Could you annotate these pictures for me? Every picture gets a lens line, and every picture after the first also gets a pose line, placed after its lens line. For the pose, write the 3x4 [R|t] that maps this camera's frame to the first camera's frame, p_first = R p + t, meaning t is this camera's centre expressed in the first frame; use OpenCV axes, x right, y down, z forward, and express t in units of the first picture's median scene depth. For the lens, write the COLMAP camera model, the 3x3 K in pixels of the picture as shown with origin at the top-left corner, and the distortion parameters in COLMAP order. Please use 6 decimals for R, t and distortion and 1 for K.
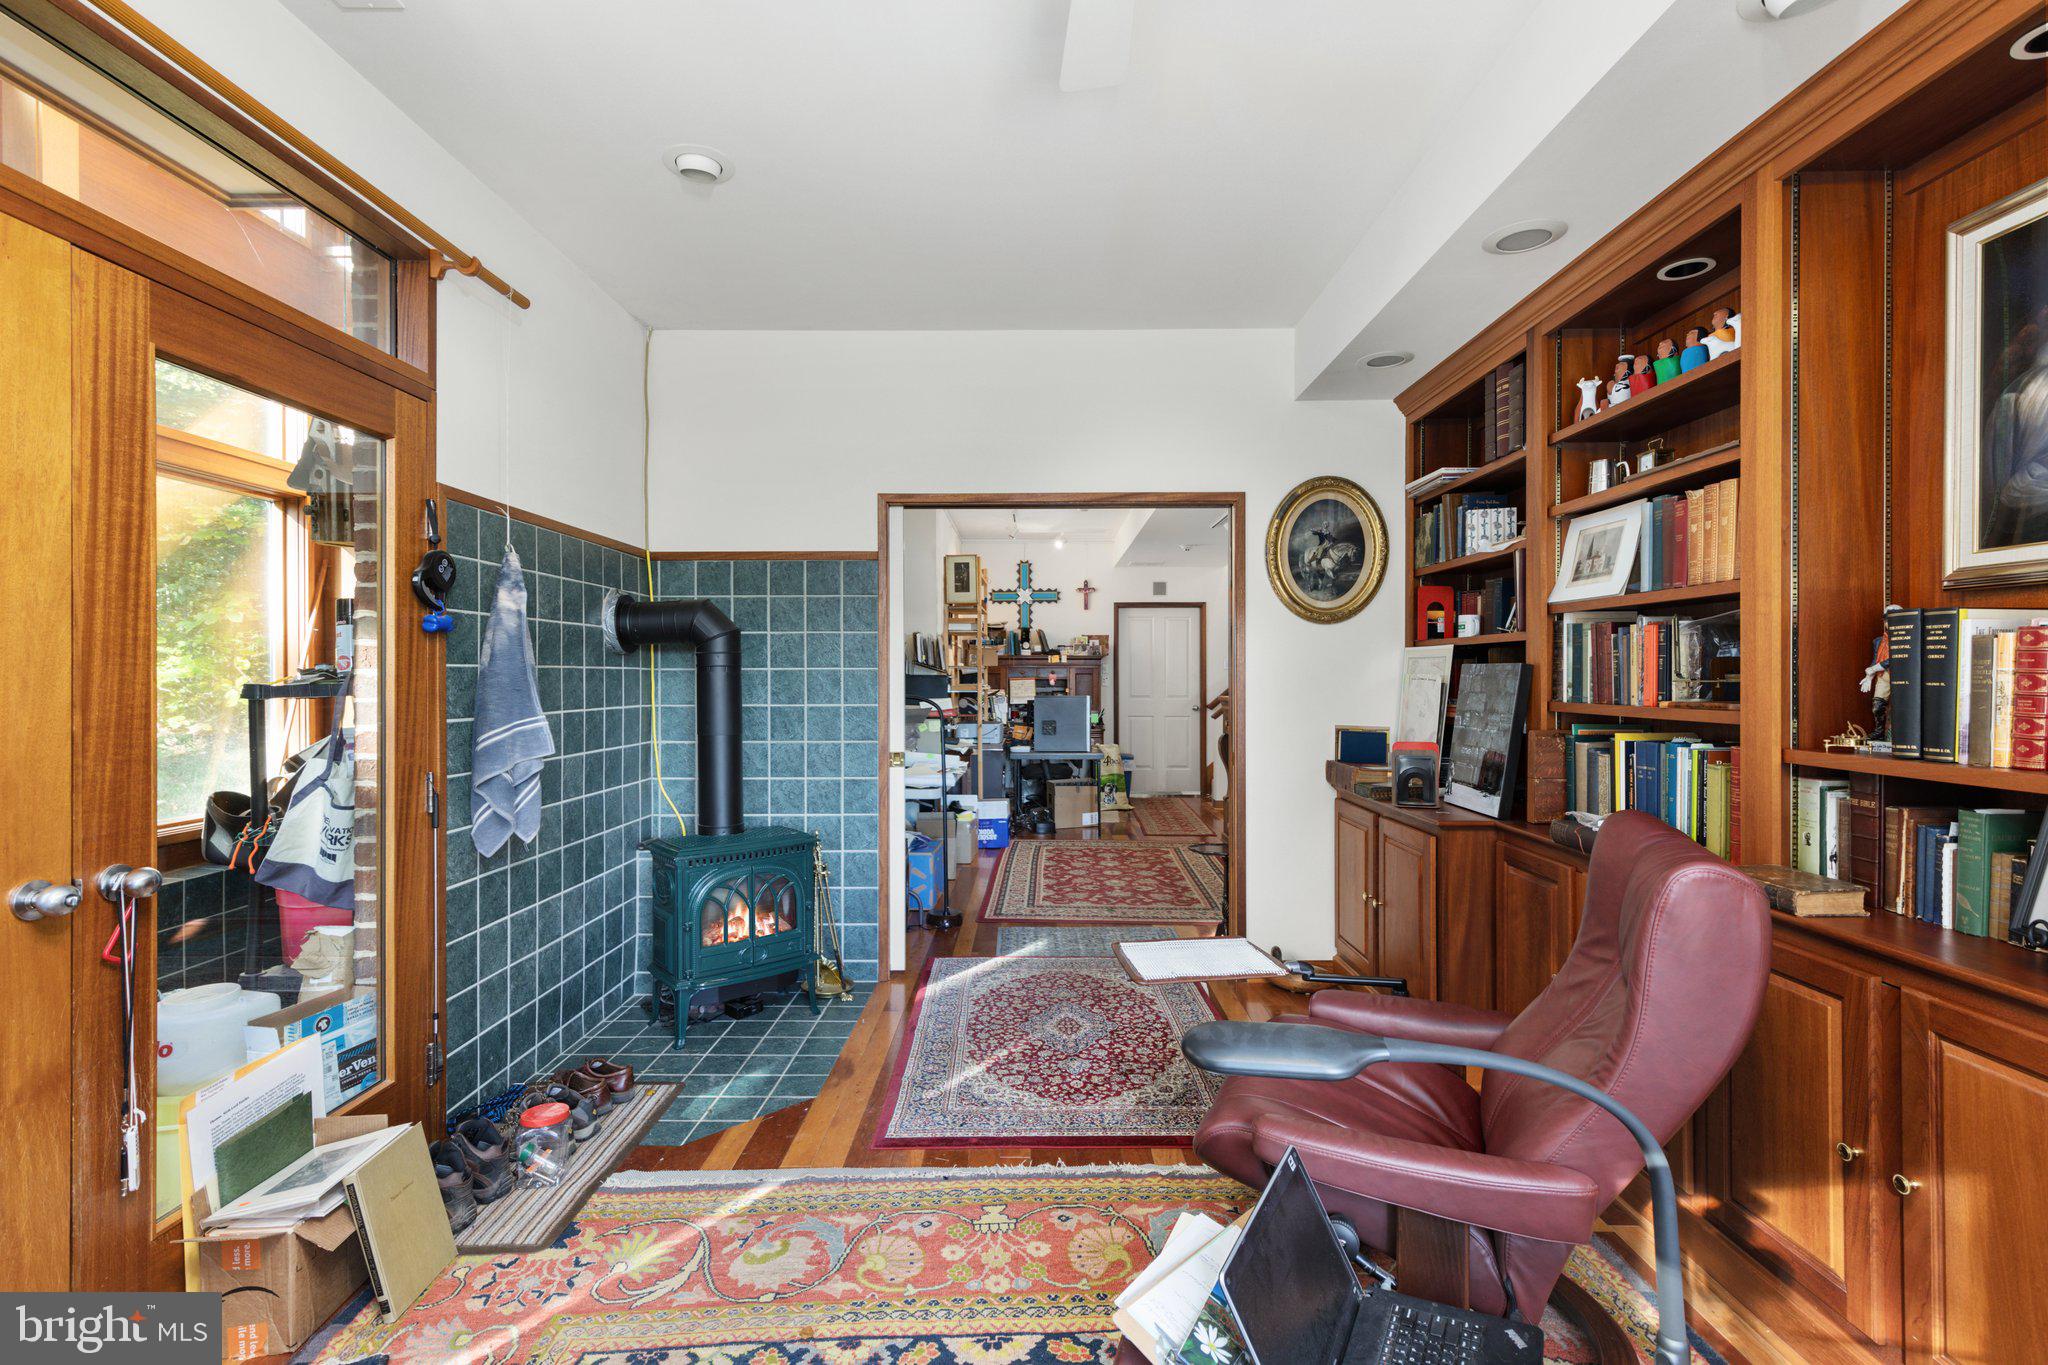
lens RADIAL K [[924.7, 0, 1035.7], [0, 924.7, 680.5], [0, 0, 1]] dist [0.008322, -0.001146]
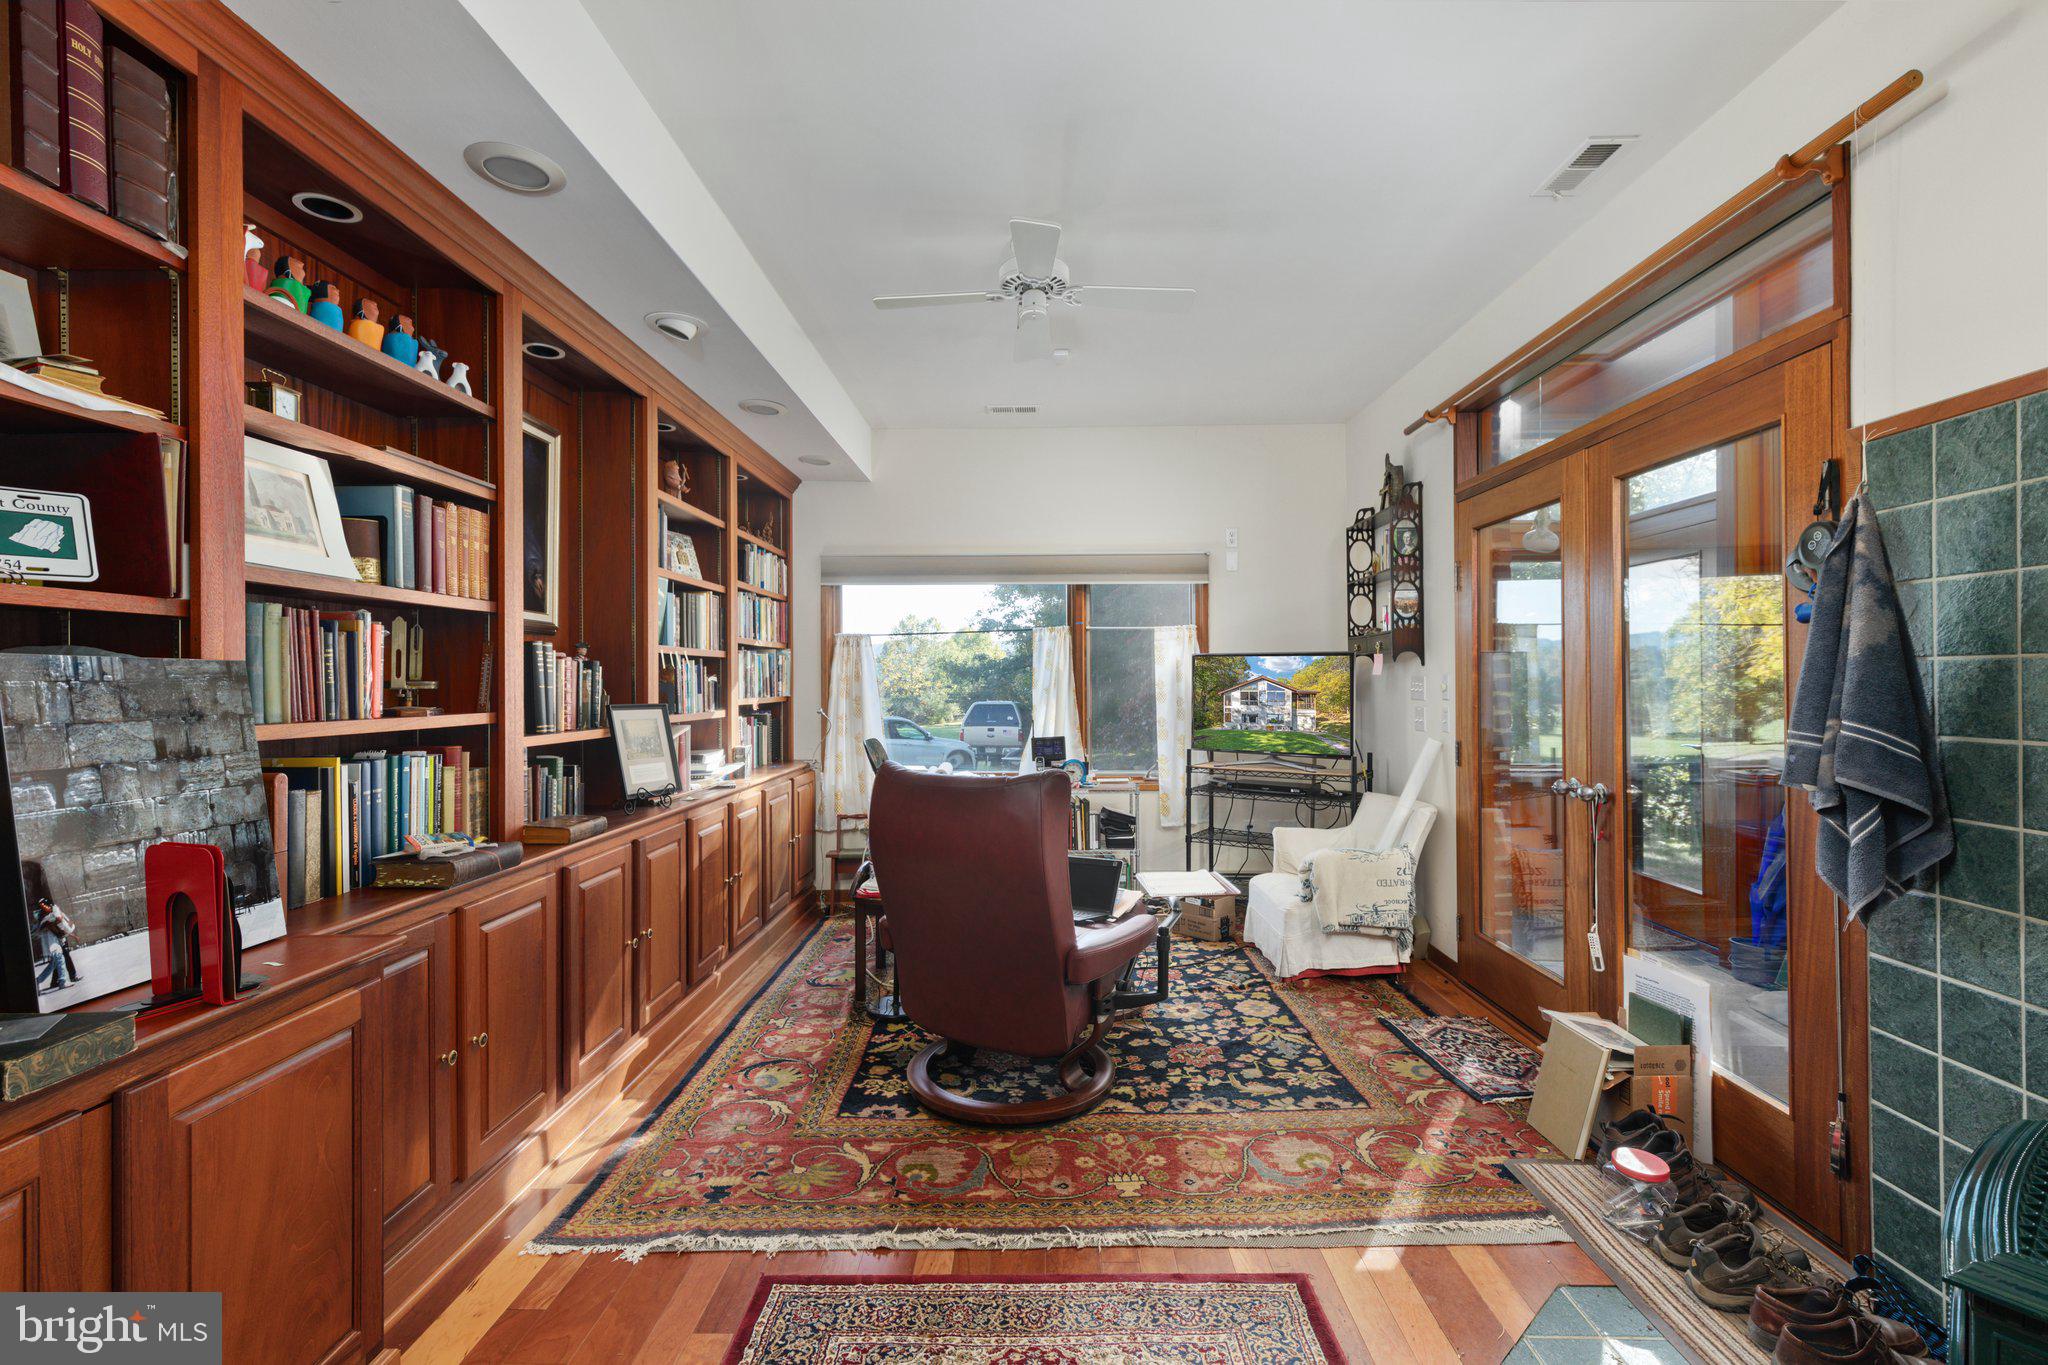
lens RADIAL K [[924.7, 0, 1032.1], [0, 924.7, 677.5], [0, 0, 1]] dist [0.008322, -0.001146]
pose [[-0.999923, 0.006430, 0.010586, 0.045784], [0.006443, 0.999979, 0.001180, -0.008484], [-0.010579, 0.001248, -0.999943, 1.832087]]
